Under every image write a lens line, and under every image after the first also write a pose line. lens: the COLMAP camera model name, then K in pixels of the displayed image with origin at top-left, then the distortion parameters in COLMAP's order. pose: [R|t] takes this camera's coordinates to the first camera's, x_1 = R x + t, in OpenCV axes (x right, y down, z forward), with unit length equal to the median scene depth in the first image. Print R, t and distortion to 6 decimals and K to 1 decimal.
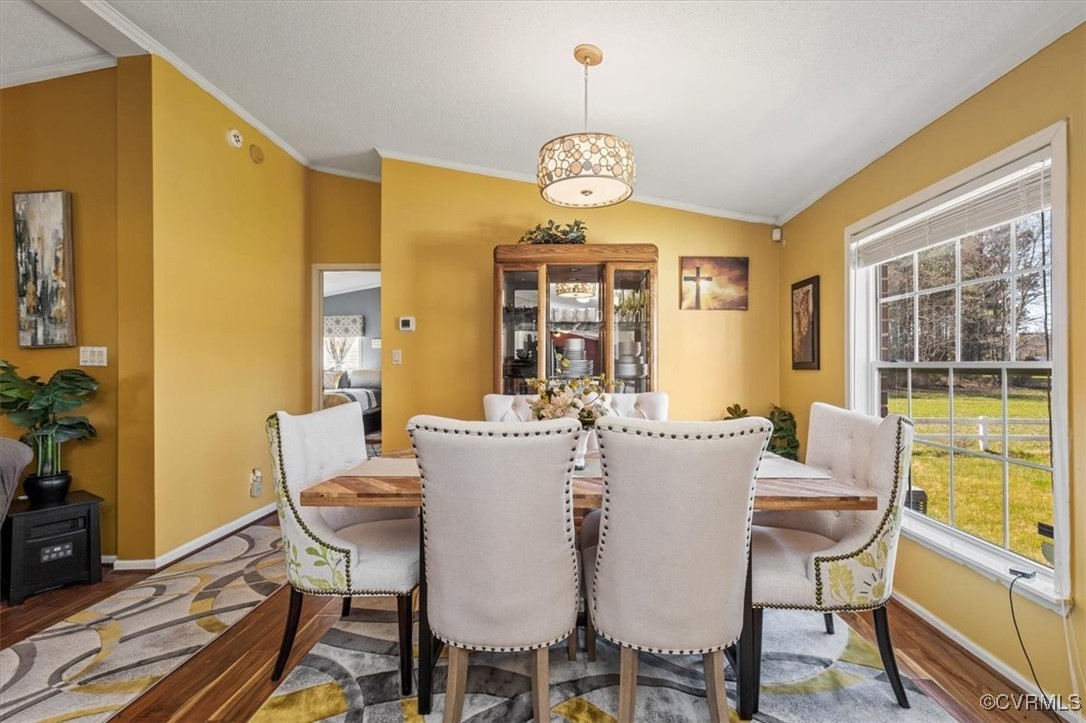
lens RADIAL K [[486.9, 0, 546.4], [0, 486.9, 367.1], [0, 0, 1]] dist [0.011663, -0.001556]
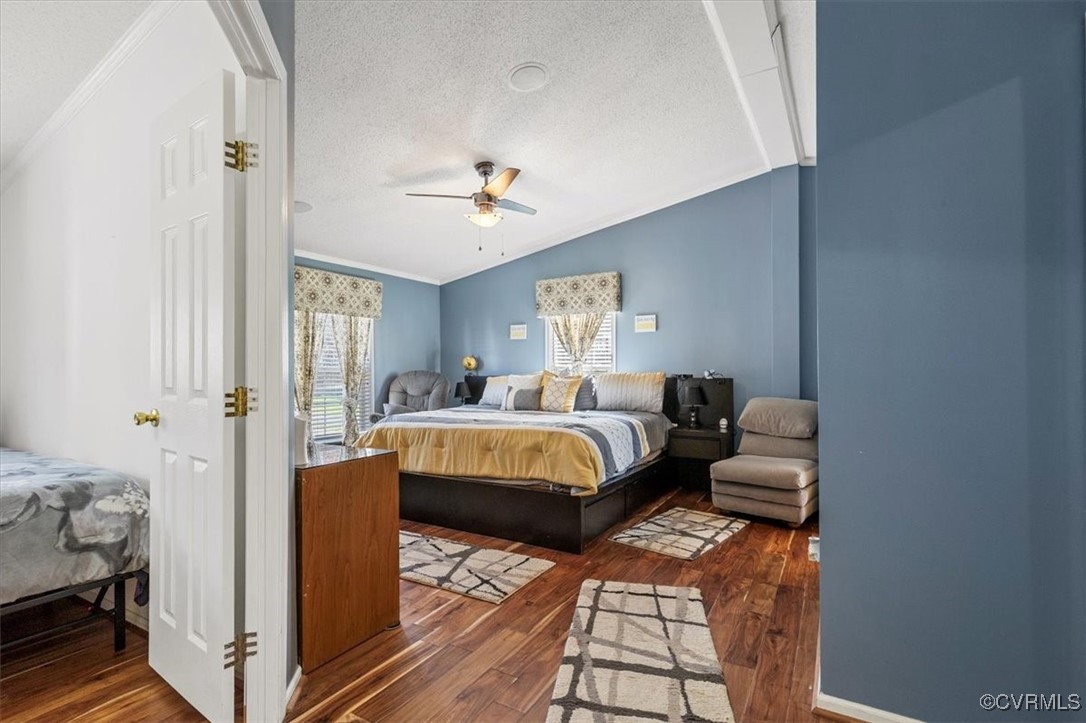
lens RADIAL K [[499.1, 0, 541.9], [0, 499.1, 368.8], [0, 0, 1]] dist [0.014711, -0.002410]
pose [[0.879139, -0.004253, -0.476547, -0.191611], [0.003479, 0.999991, -0.002507, 0.001498], [0.476553, 0.000547, 0.879145, 0.484298]]
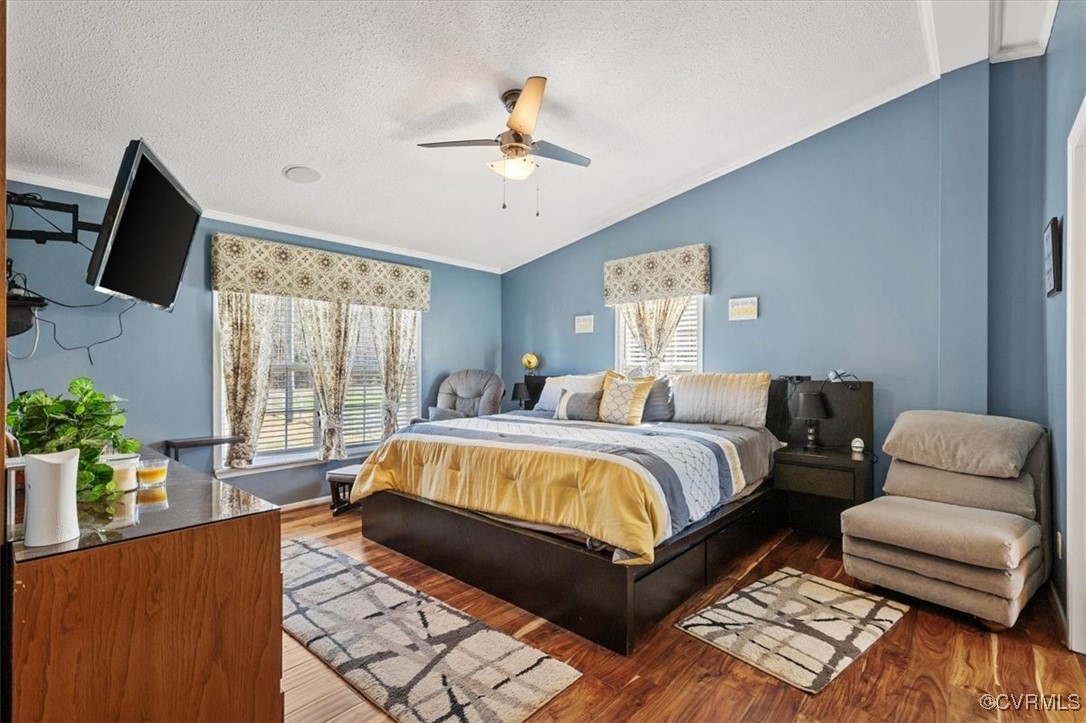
lens RADIAL K [[486.9, 0, 543.7], [0, 486.9, 375.6], [0, 0, 1]] dist [0.011663, -0.001556]
pose [[0.770981, 0.007822, -0.636810, -0.219676], [0.001285, 0.999903, 0.013837, 0.000994], [0.636856, -0.011486, 0.770897, 0.594381]]
